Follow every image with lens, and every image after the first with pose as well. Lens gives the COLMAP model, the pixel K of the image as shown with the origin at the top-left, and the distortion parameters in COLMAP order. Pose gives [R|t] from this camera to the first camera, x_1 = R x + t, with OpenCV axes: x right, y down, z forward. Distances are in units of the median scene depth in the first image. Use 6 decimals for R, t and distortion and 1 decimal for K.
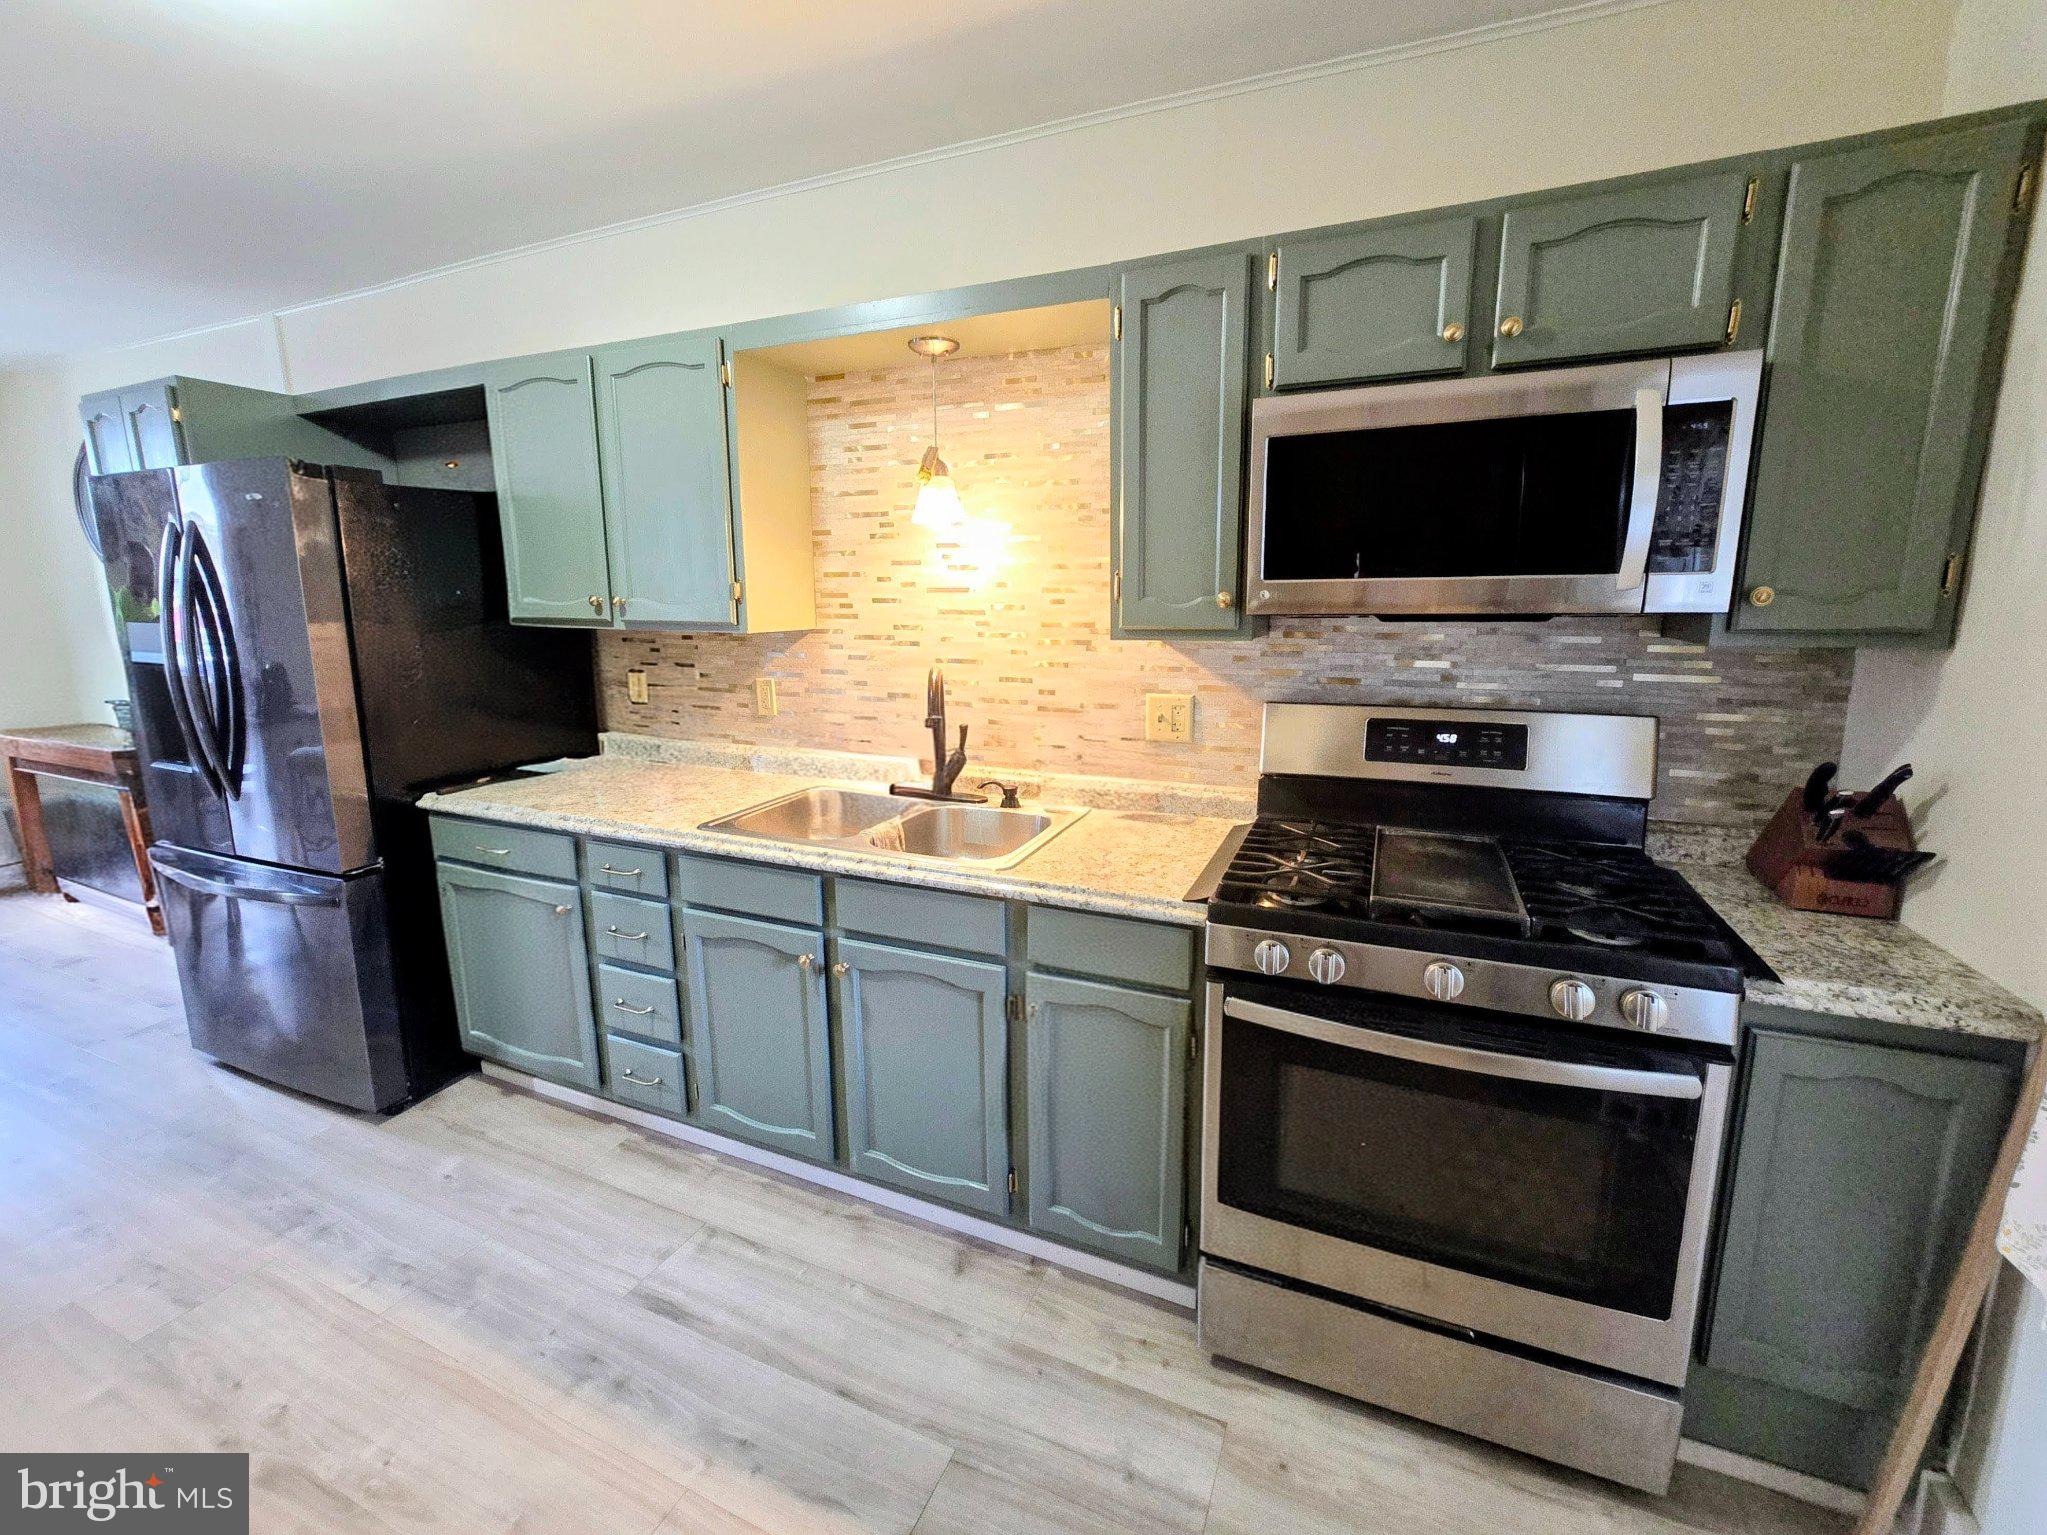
lens RADIAL K [[853.7, 0, 1022.8], [0, 853.7, 757.4], [0, 0, 1]] dist [-0.002889, 0.000196]
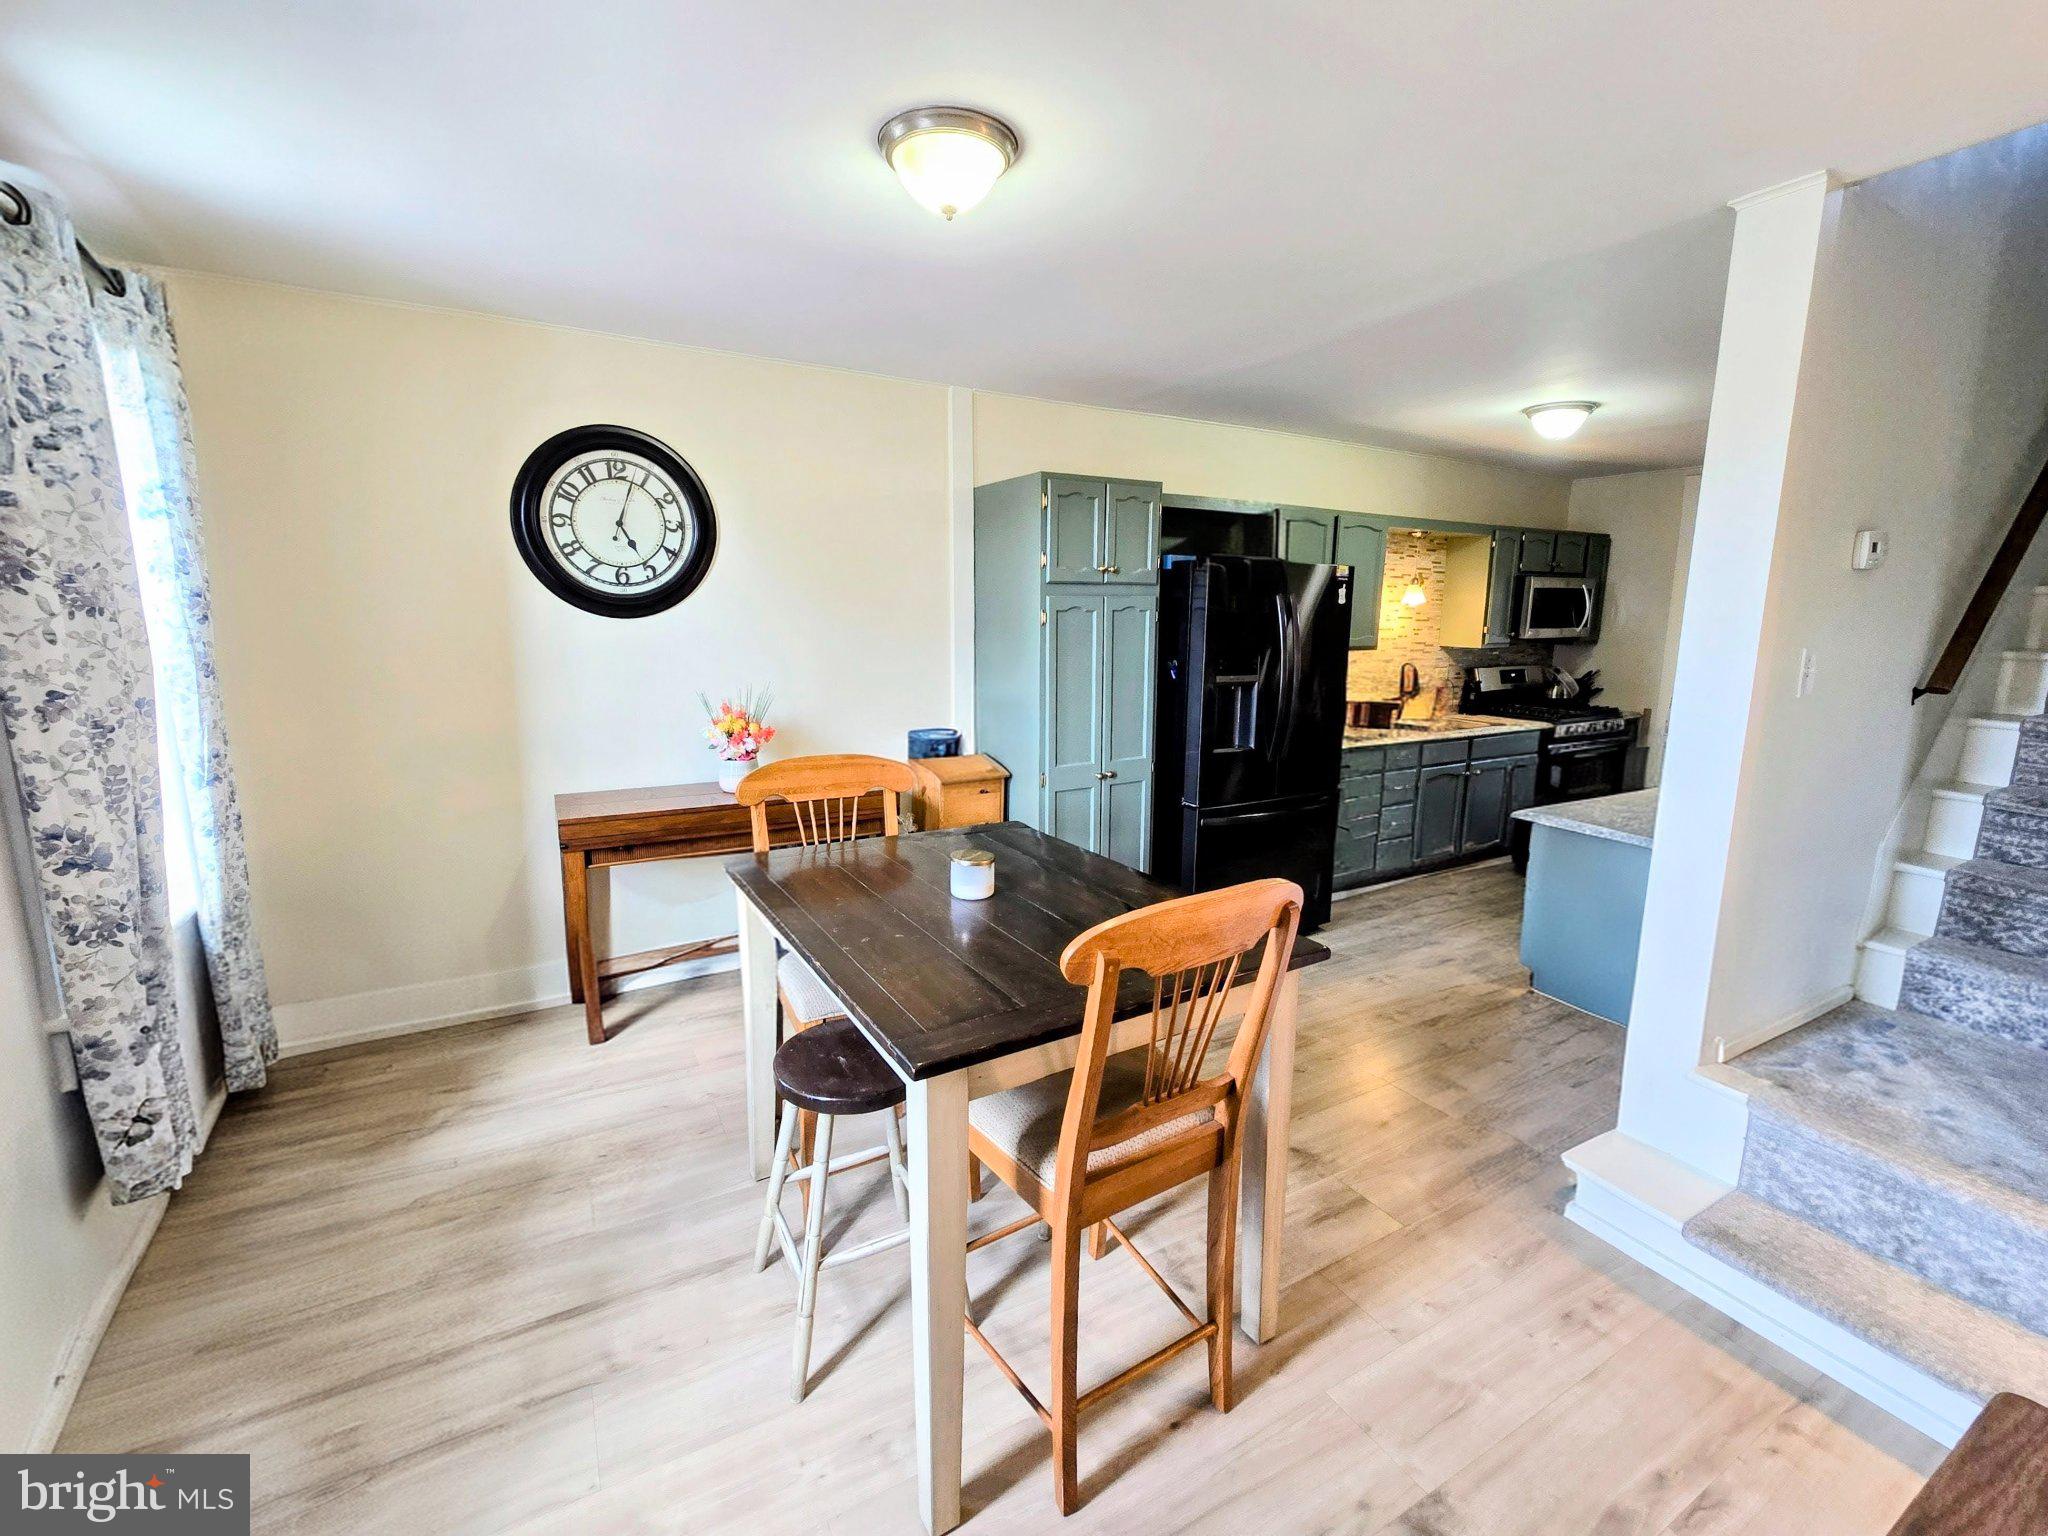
lens RADIAL K [[854.1, 0, 1023.3], [0, 854.1, 757.9], [0, 0, 1]] dist [-0.002889, 0.000196]
pose [[0.598372, -0.128730, 0.790809, -3.015821], [0.134828, 0.989111, 0.058991, -0.143008], [-0.789792, 0.071325, 0.609213, 0.470157]]
